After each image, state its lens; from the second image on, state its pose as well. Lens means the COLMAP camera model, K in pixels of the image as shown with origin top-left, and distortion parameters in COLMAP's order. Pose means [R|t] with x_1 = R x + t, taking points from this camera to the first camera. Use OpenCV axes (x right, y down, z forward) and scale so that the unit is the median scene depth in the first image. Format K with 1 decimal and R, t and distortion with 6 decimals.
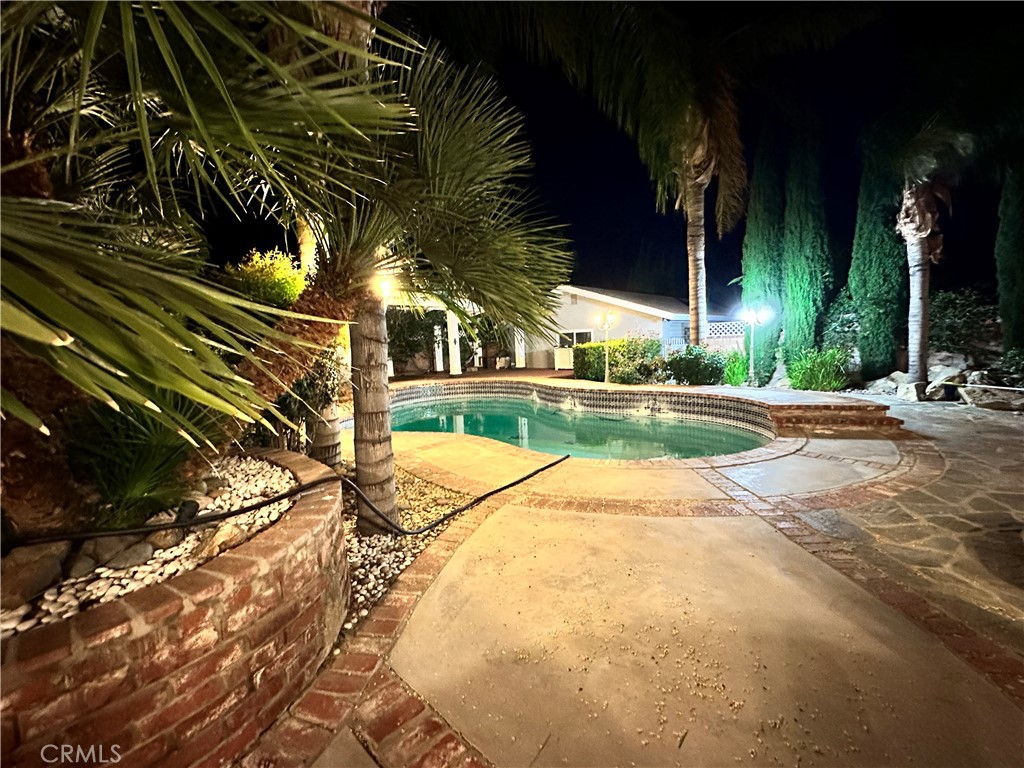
lens RADIAL K [[433.5, 0, 512.0], [0, 433.5, 384.0], [0, 0, 1]] dist [-0.003482, -0.000030]
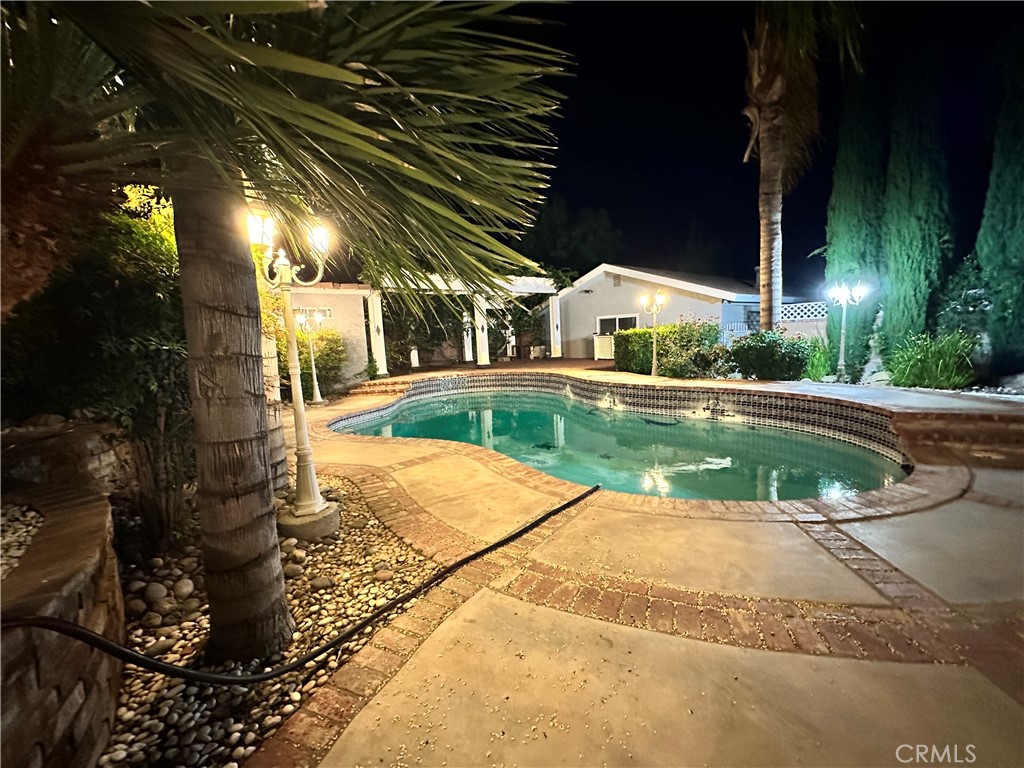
lens RADIAL K [[433.5, 0, 512.0], [0, 433.5, 384.0], [0, 0, 1]] dist [-0.003482, -0.000030]
pose [[0.995048, 0.007379, -0.099116, 0.028395], [-0.004954, 0.999683, 0.024687, -0.006812], [0.099267, -0.024073, 0.994770, 0.140218]]
